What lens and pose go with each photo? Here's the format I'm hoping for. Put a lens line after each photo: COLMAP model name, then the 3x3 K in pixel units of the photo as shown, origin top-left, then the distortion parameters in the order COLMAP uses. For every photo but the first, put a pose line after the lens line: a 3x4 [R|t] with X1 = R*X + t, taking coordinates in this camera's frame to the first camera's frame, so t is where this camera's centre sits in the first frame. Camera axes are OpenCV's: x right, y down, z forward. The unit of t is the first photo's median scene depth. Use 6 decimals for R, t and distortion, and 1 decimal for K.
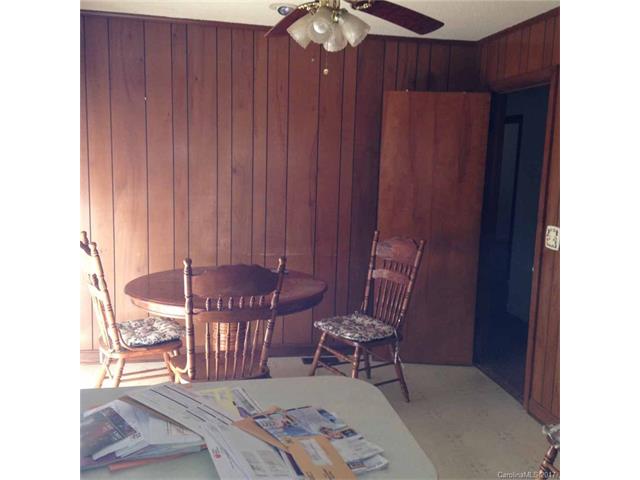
lens RADIAL K [[576.4, 0, 320.0], [0, 576.4, 240.0], [0, 0, 1]] dist [0.152374, -0.007872]
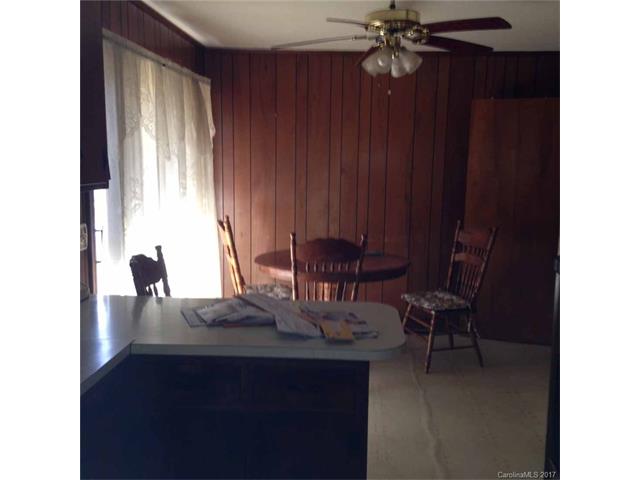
lens RADIAL K [[576.4, 0, 320.0], [0, 576.4, 240.0], [0, 0, 1]] dist [0.152374, -0.007872]
pose [[0.970002, 0.020857, -0.242199, 0.119326], [-0.023270, 0.999704, -0.007108, 0.042208], [0.241979, 0.012530, 0.970201, -0.218791]]
